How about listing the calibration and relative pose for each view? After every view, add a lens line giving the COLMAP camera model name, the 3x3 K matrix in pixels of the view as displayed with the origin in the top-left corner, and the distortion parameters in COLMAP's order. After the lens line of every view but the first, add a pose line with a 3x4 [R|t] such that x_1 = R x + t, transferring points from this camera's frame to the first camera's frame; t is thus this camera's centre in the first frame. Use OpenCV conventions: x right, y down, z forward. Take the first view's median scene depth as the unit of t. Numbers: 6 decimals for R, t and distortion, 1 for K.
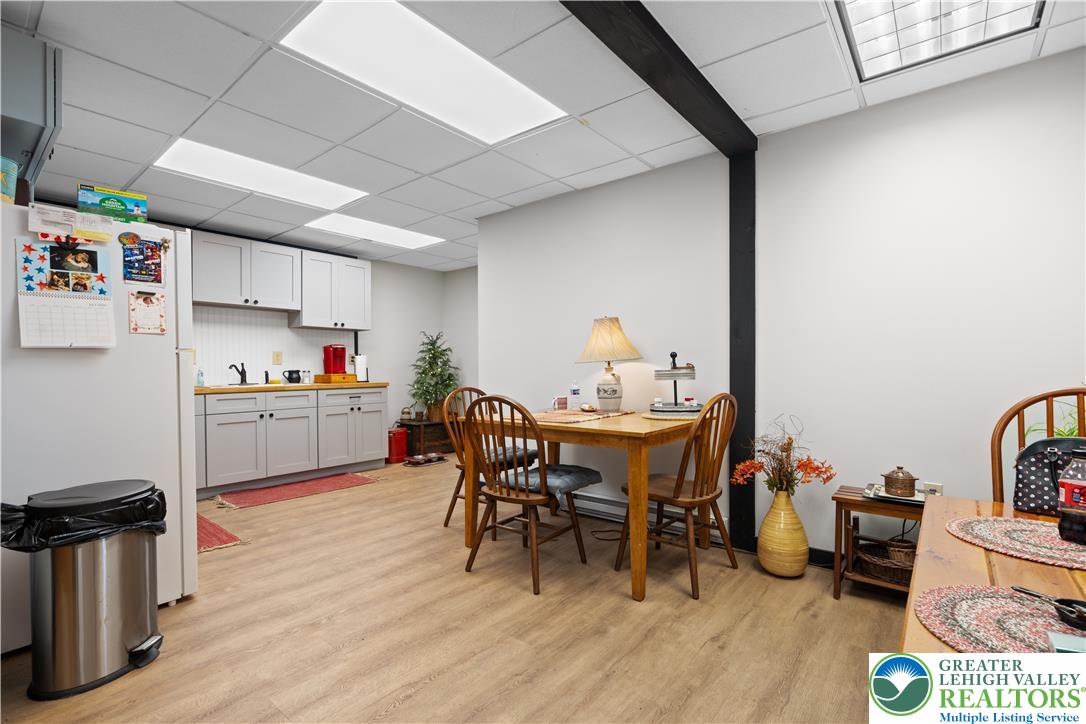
lens RADIAL K [[500.5, 0, 541.6], [0, 500.5, 362.1], [0, 0, 1]] dist [-0.002462, 0.002919]
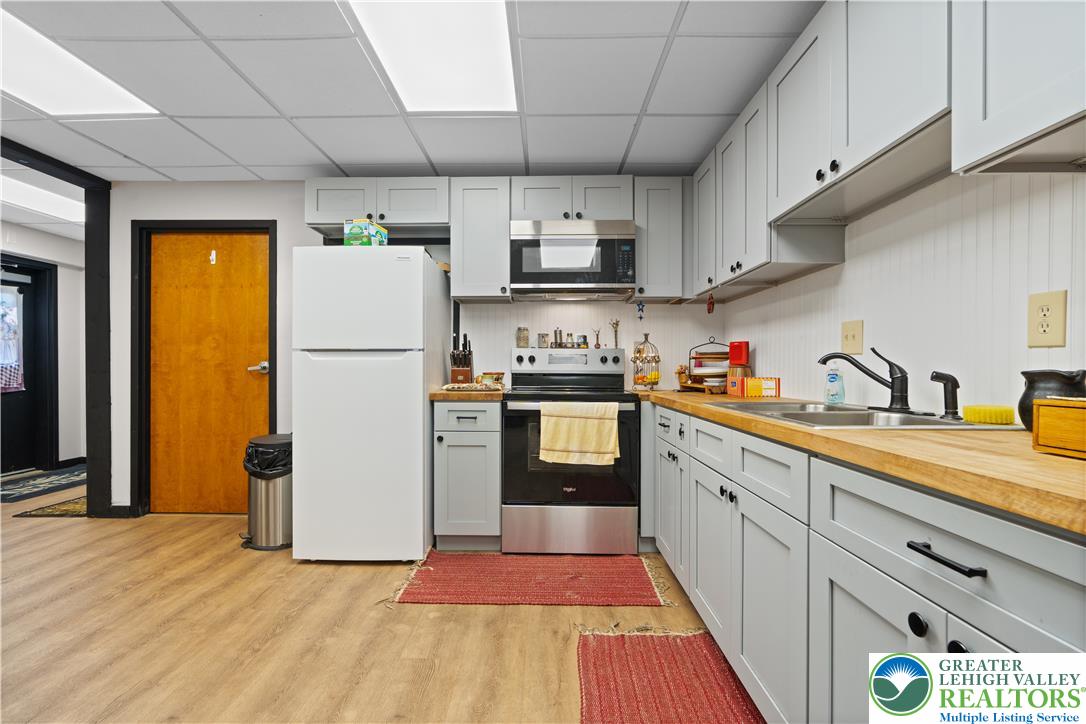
lens RADIAL K [[500.5, 0, 540.6], [0, 500.5, 365.9], [0, 0, 1]] dist [-0.002462, 0.002919]
pose [[-0.777141, 0.005550, -0.629302, -0.292915], [0.012002, 0.999910, -0.006003, 0.018612], [0.629212, -0.012218, -0.777137, 1.629230]]
